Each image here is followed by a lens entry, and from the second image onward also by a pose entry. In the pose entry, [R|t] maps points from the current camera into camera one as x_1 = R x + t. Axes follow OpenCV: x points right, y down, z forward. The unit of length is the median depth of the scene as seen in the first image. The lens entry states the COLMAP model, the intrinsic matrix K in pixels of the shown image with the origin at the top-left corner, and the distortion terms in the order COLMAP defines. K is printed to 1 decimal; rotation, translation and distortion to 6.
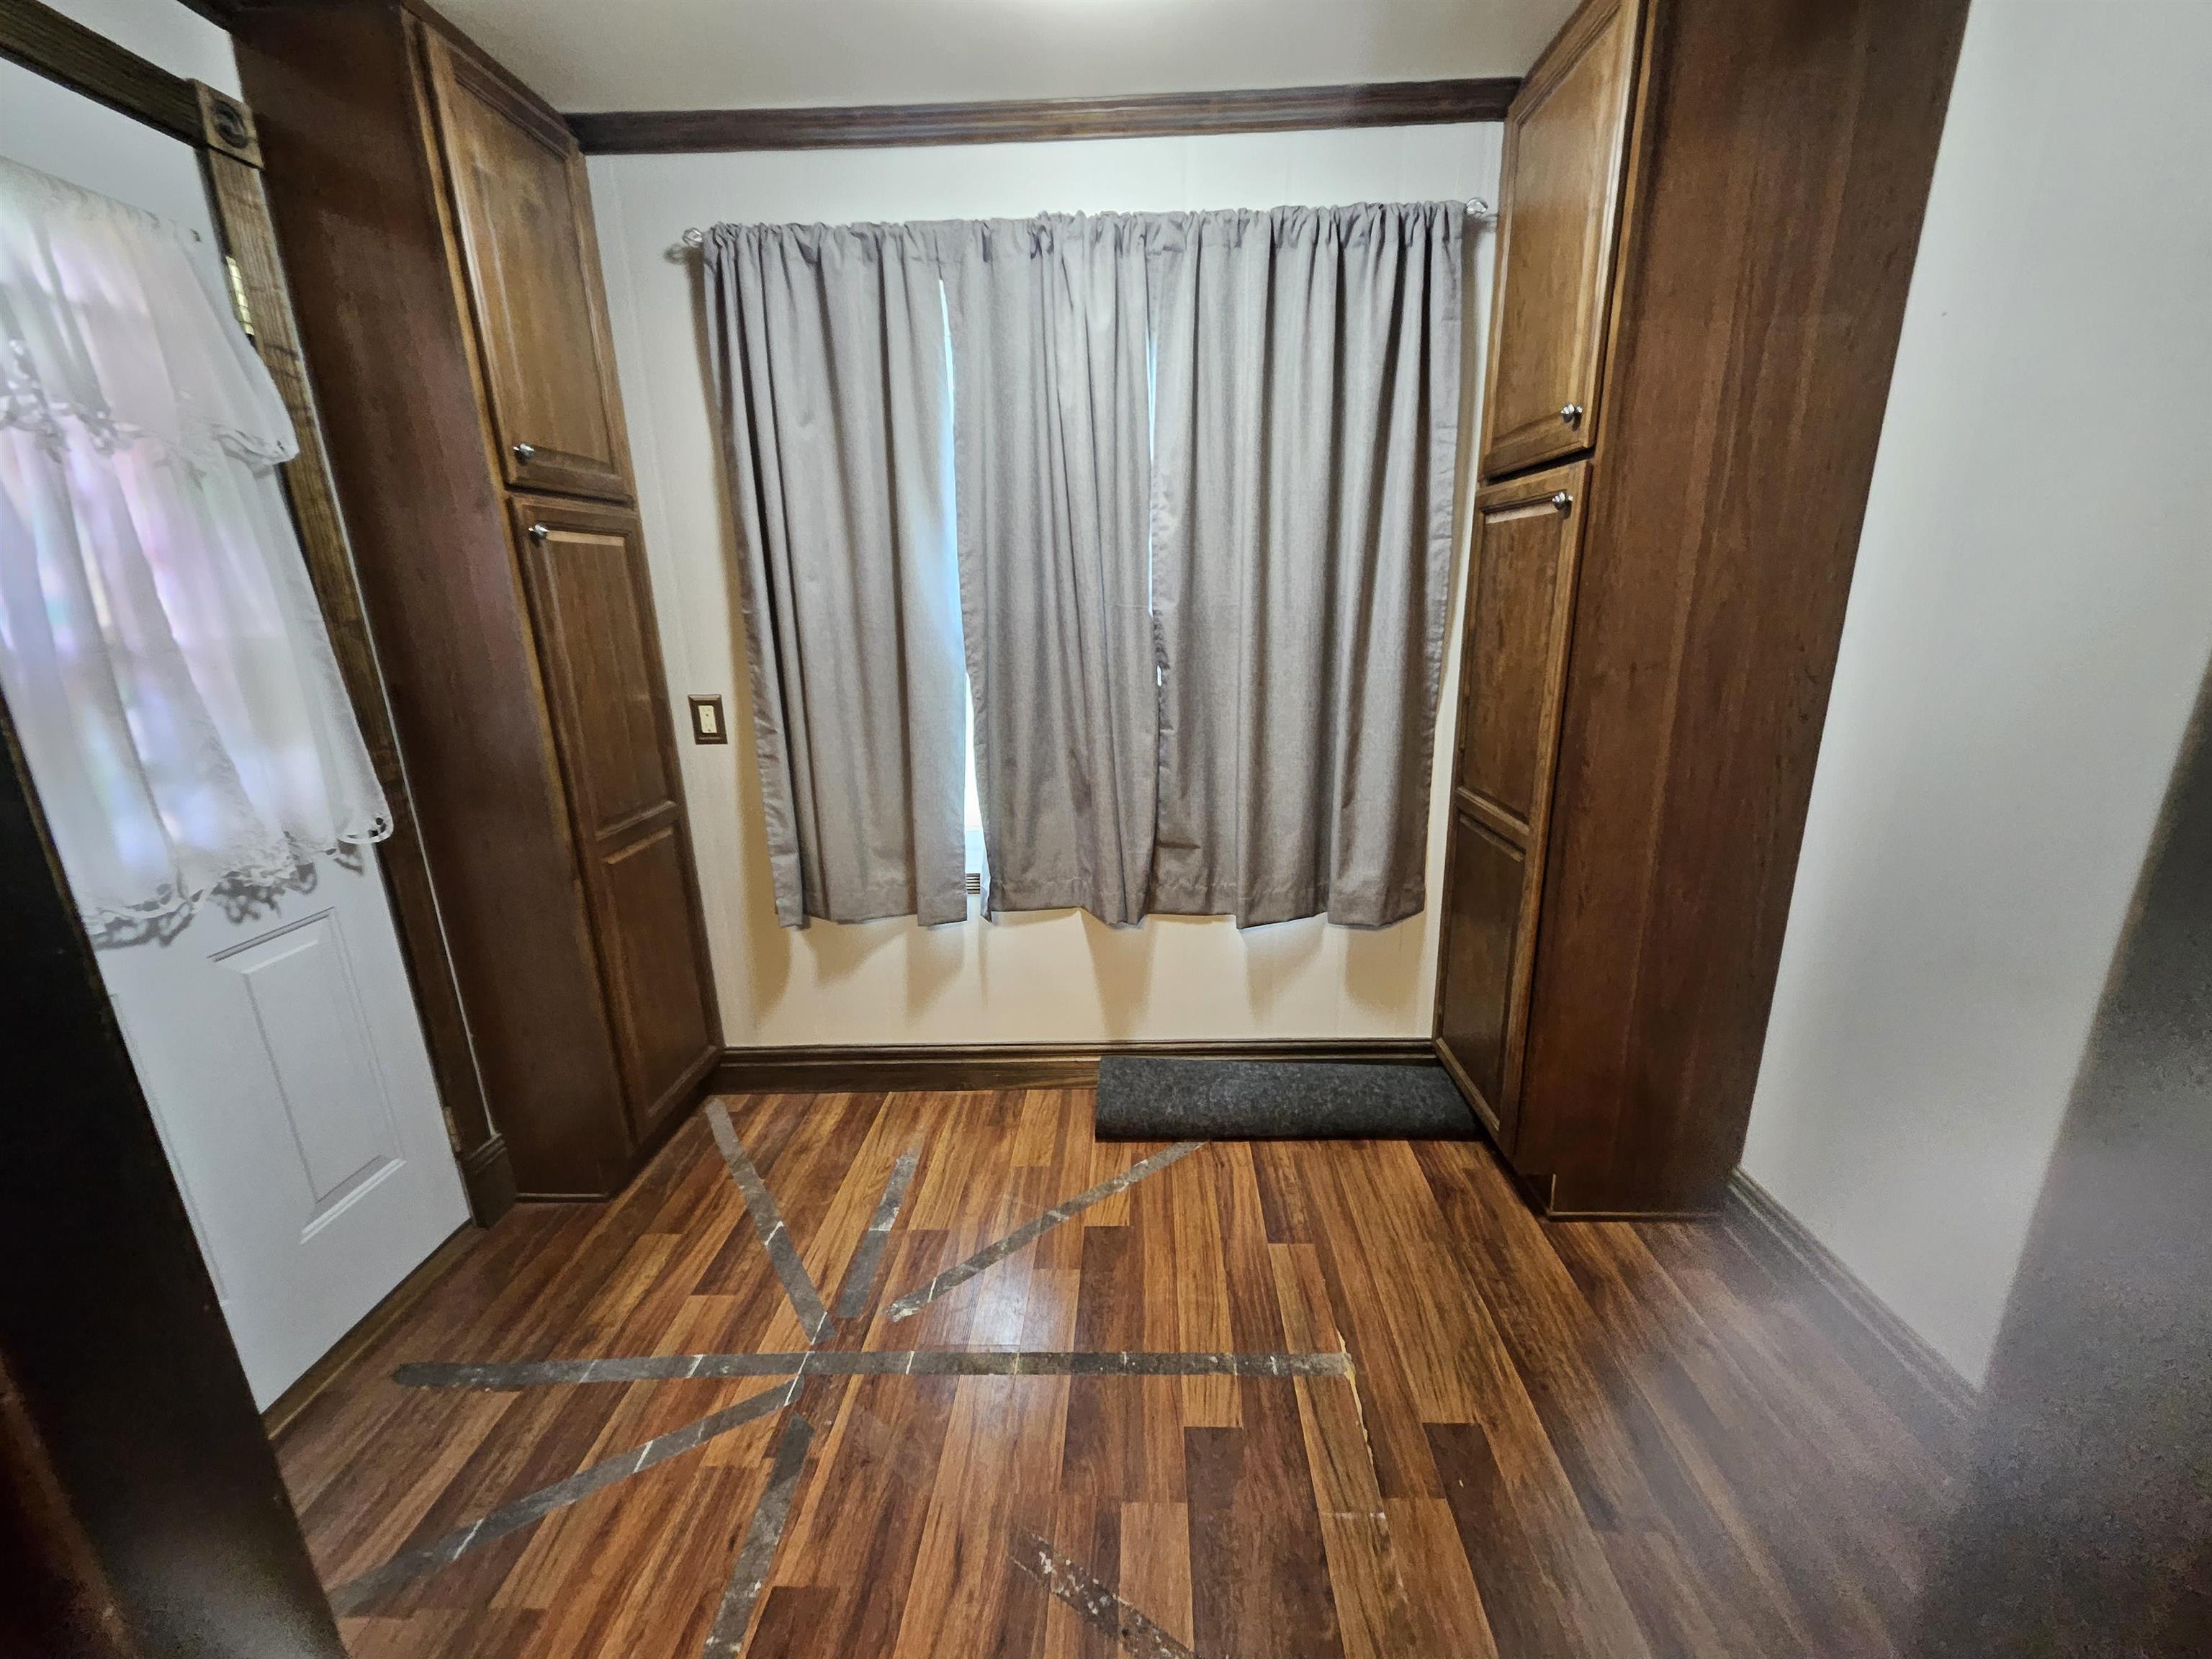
lens RADIAL K [[877.9, 0, 1106.7], [0, 877.9, 833.8], [0, 0, 1]] dist [0.009647, -0.003879]
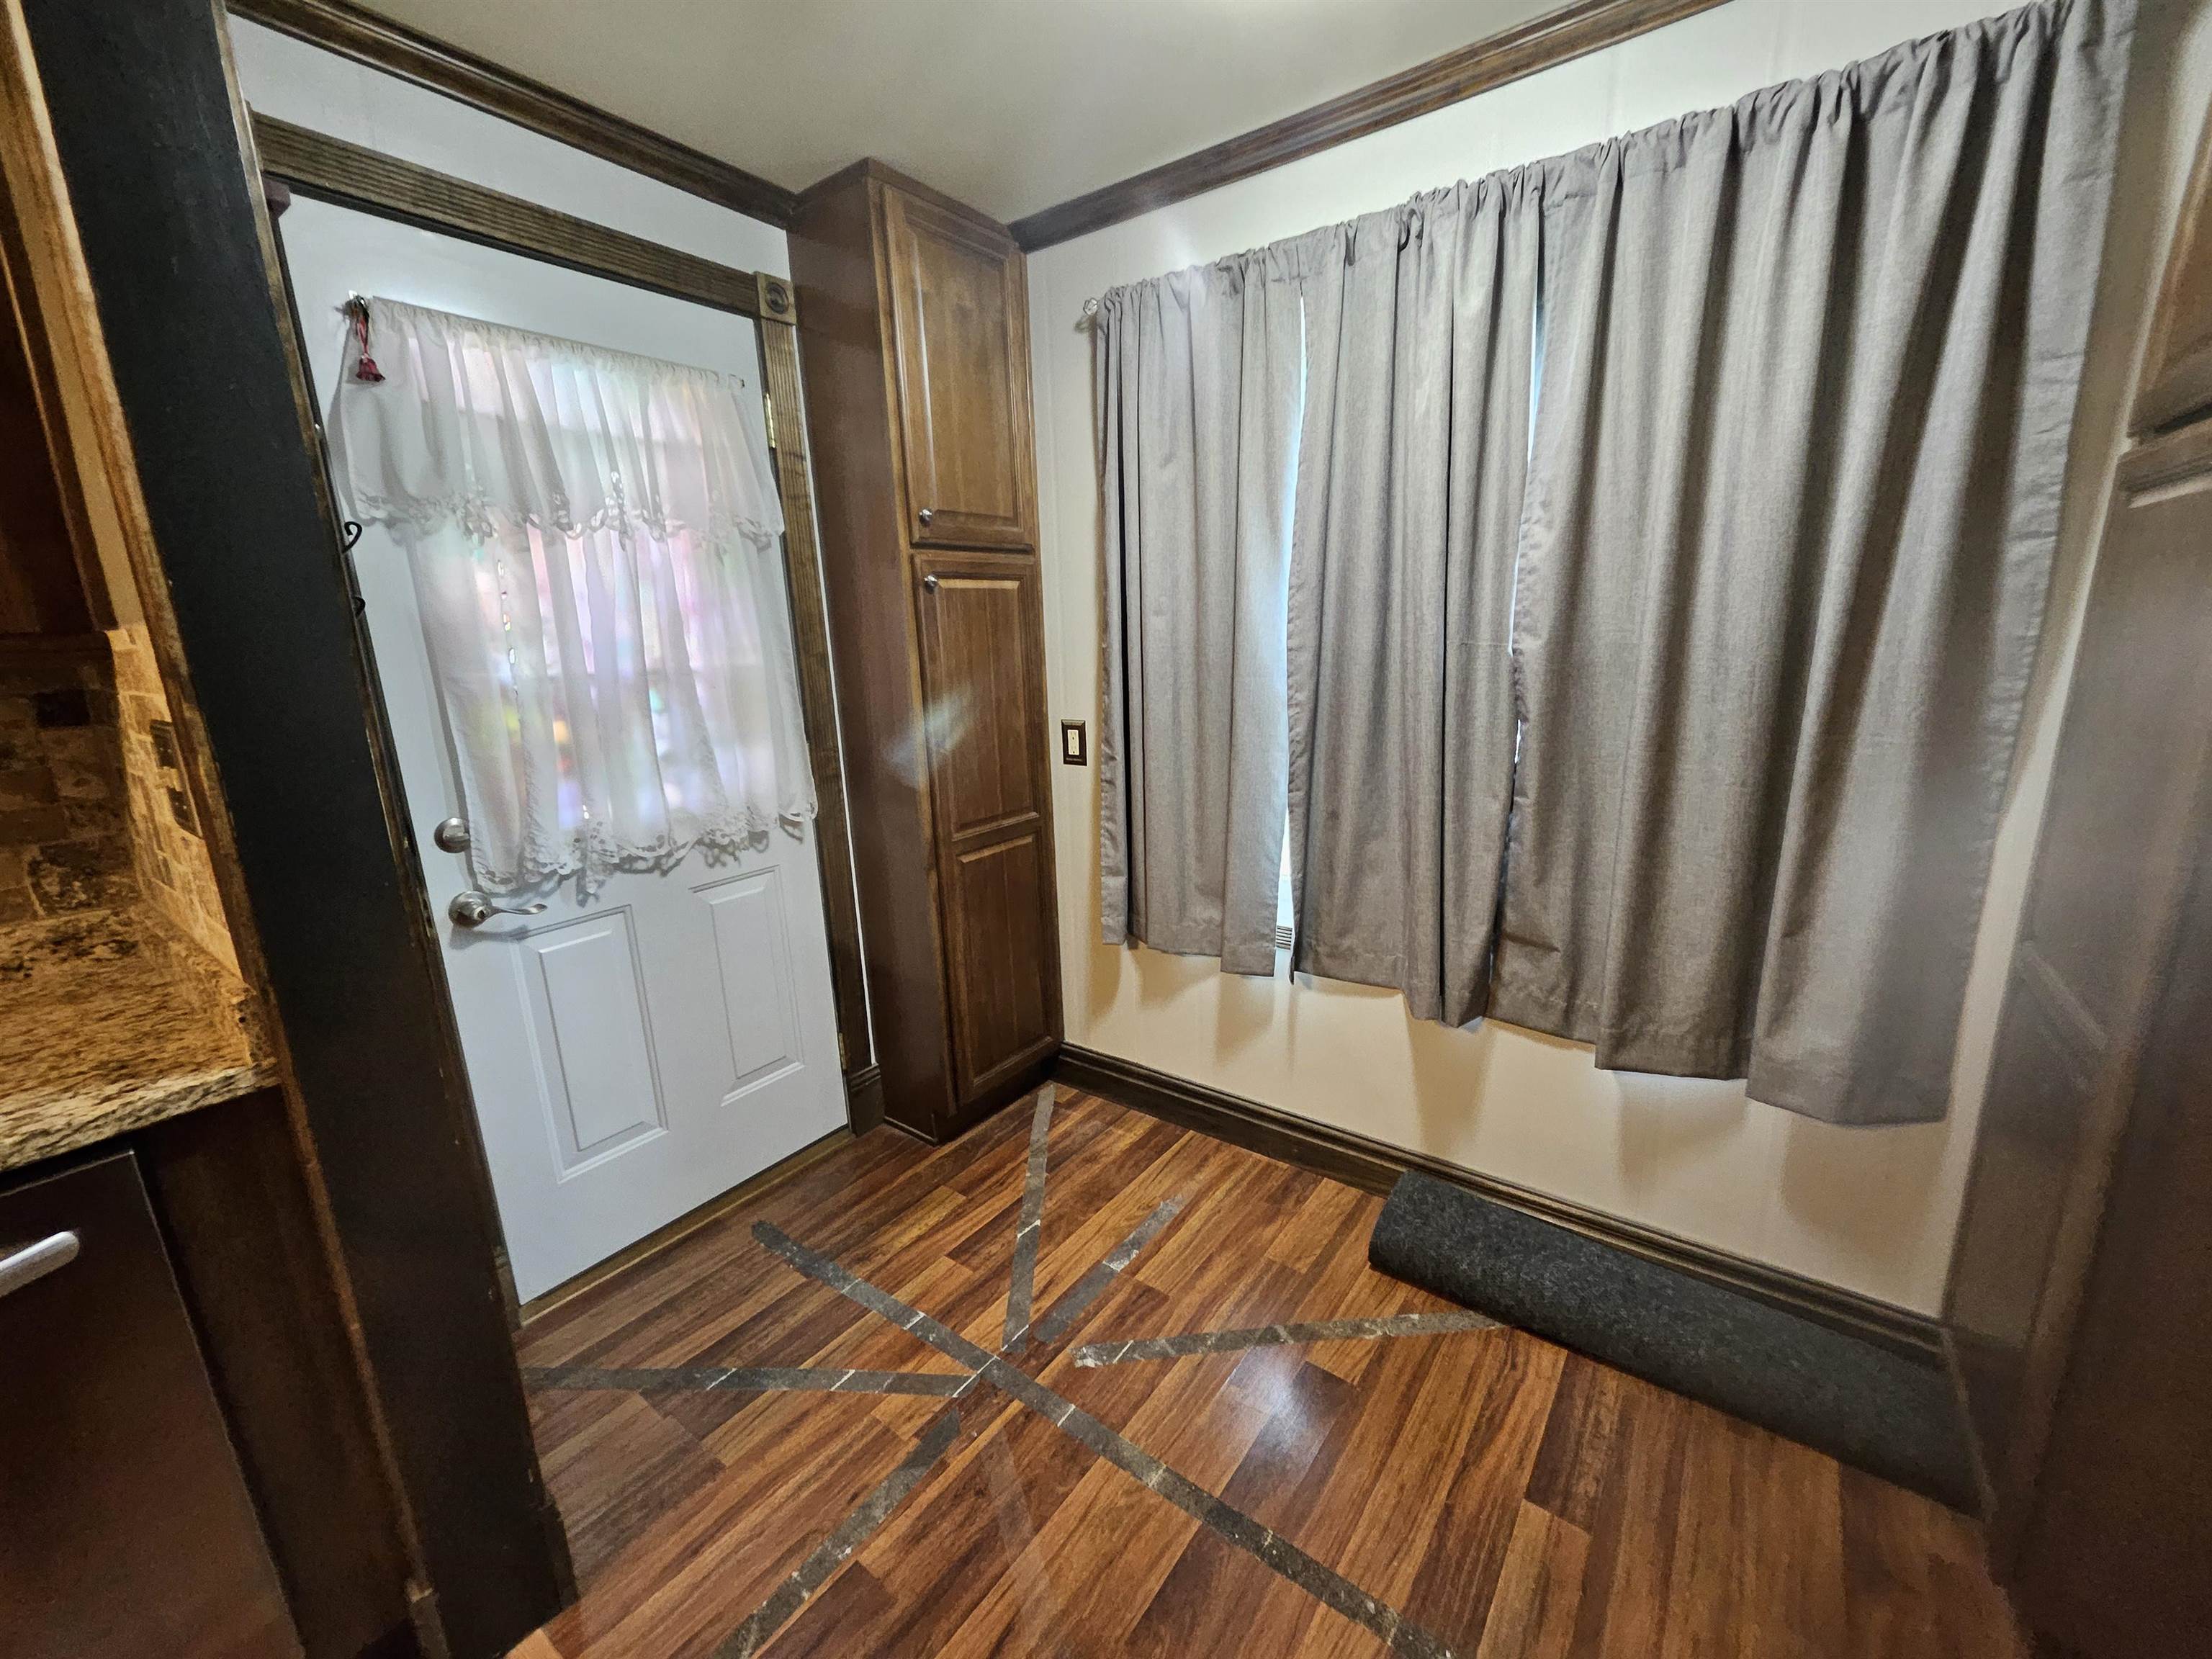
lens RADIAL K [[872.2, 0, 1110.4], [0, 872.2, 828.8], [0, 0, 1]] dist [0.003768, 0.000107]
pose [[0.820137, 0.127237, -0.557840, 0.227160], [-0.141013, 0.989836, 0.018454, -0.056746], [0.554518, 0.063528, 0.829743, 0.150339]]
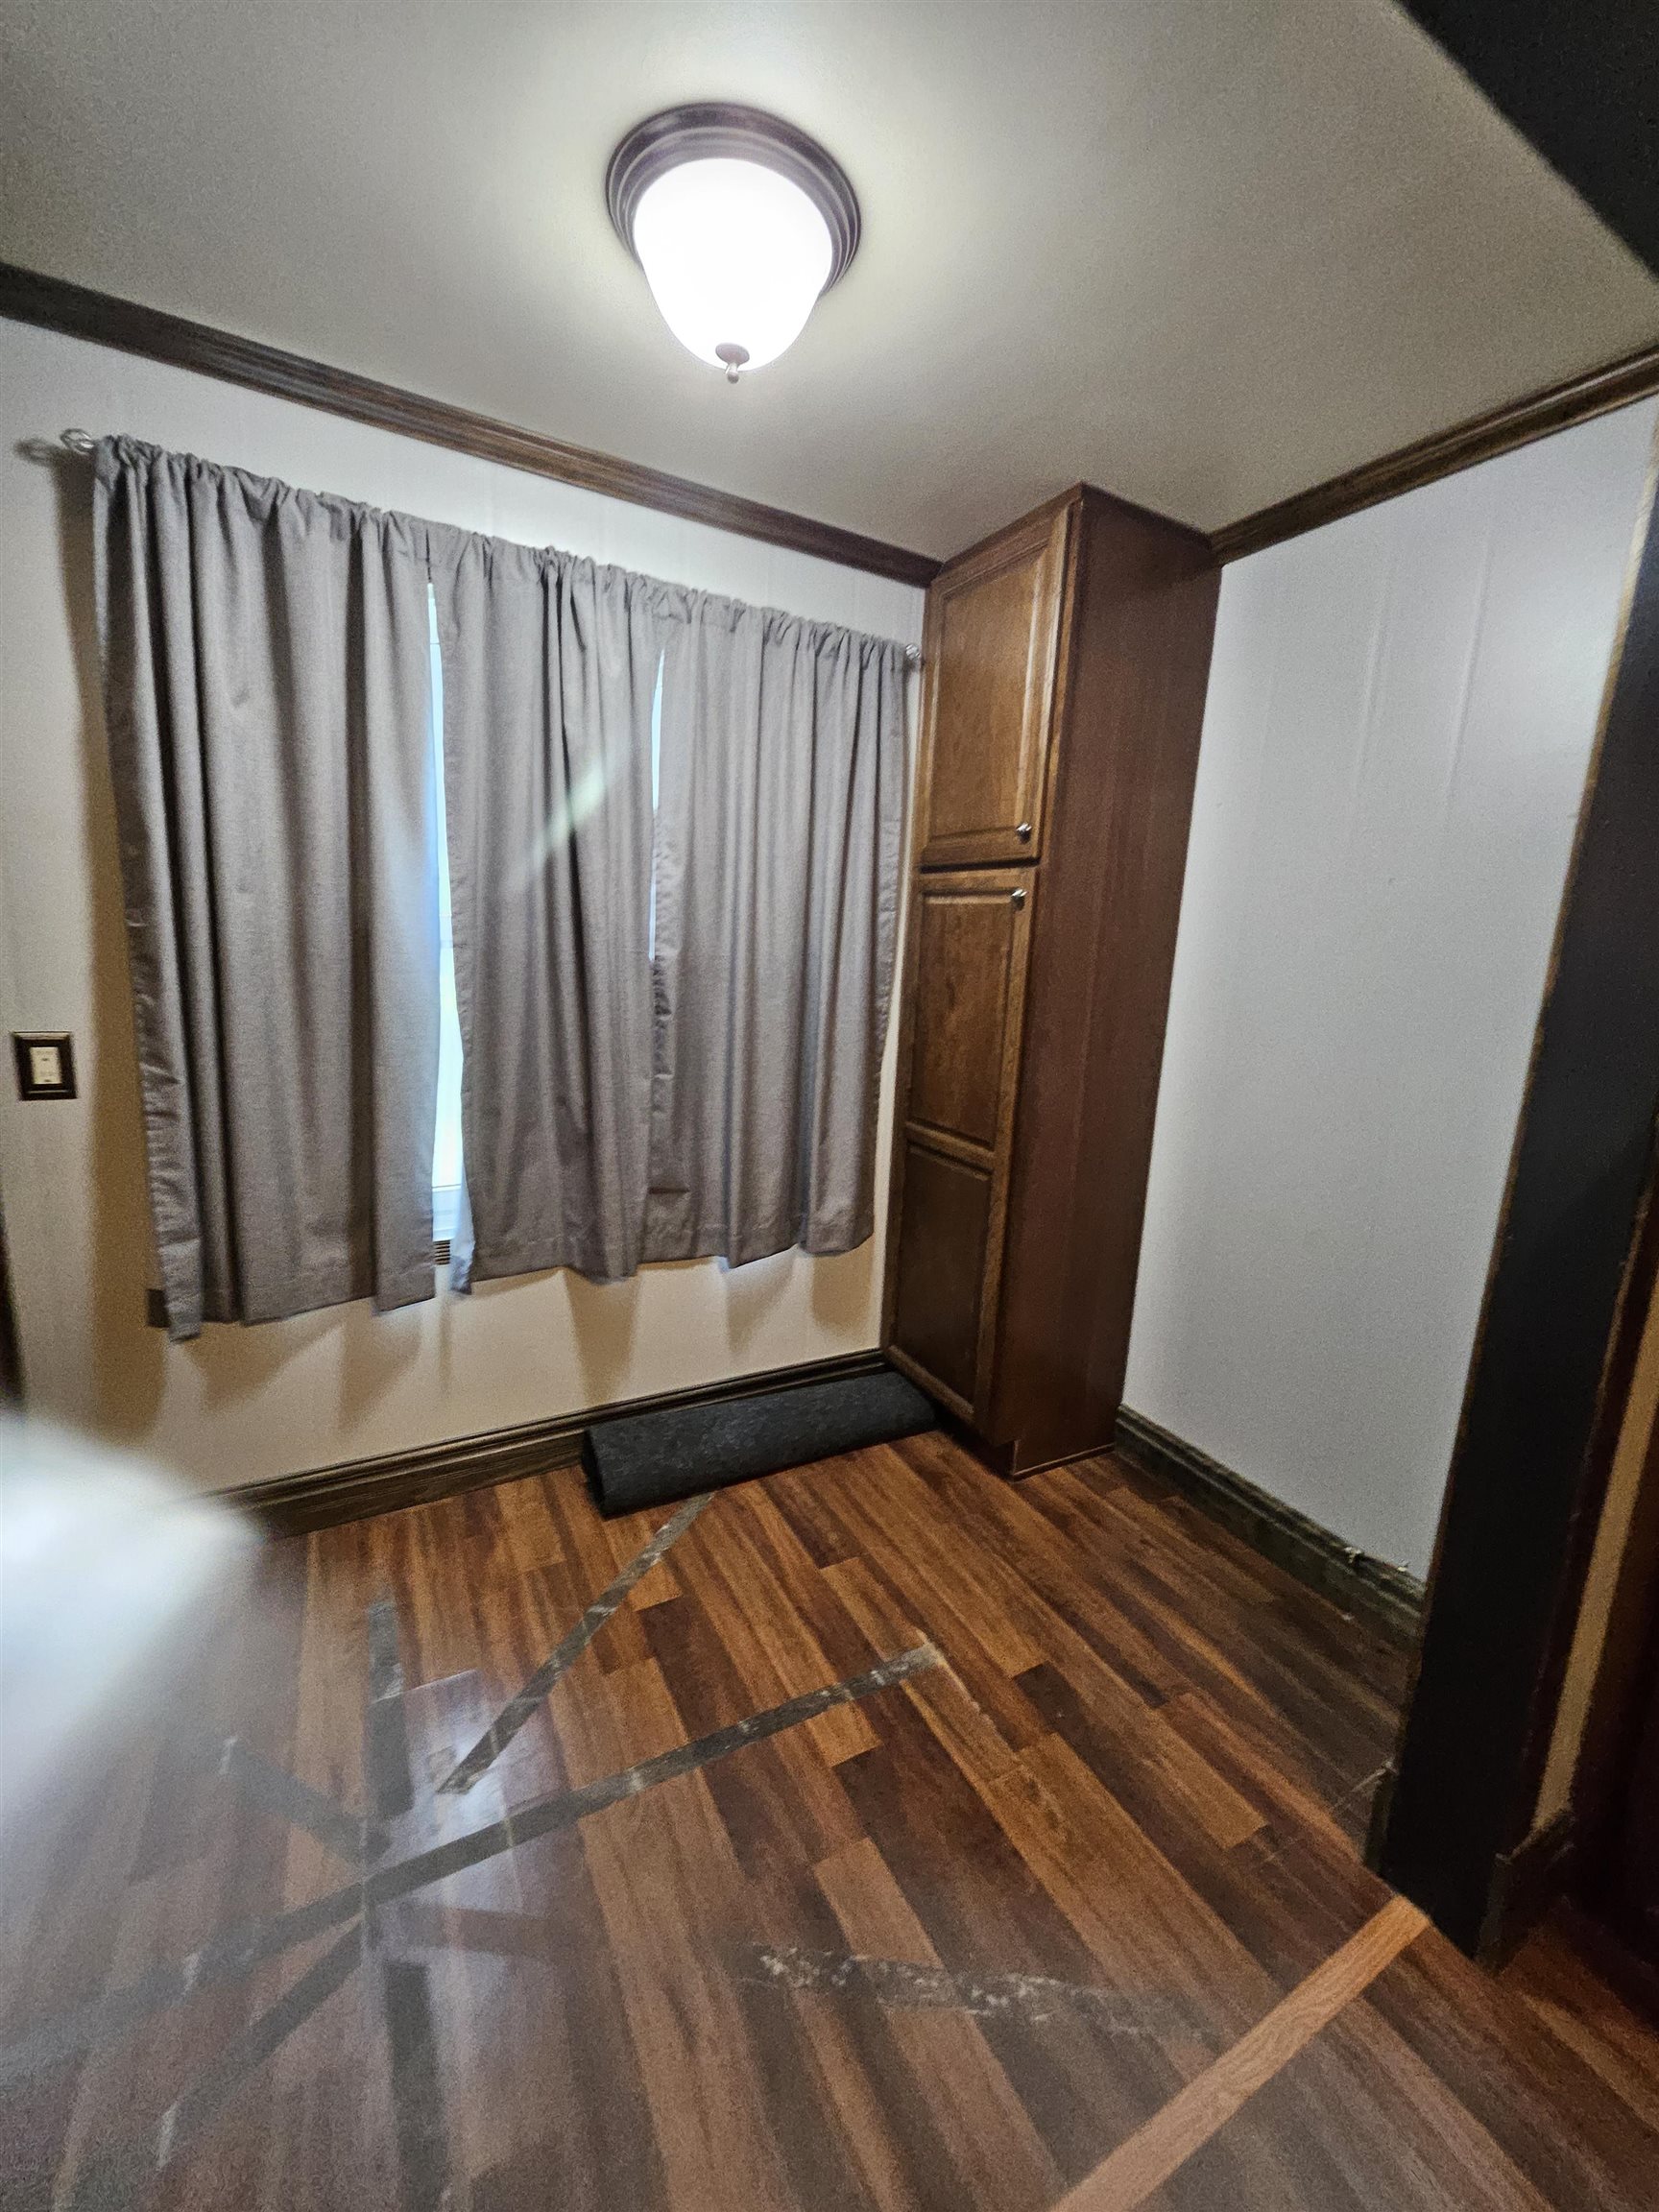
lens RADIAL K [[881.1, 0, 829.5], [0, 881.1, 1106.0], [0, 0, 1]] dist [0.002398, -0.000274]
pose [[0.856922, -0.025674, 0.514806, -0.310518], [0.066387, 0.995938, -0.060837, -0.011054], [-0.511153, 0.086309, 0.855145, 0.060330]]
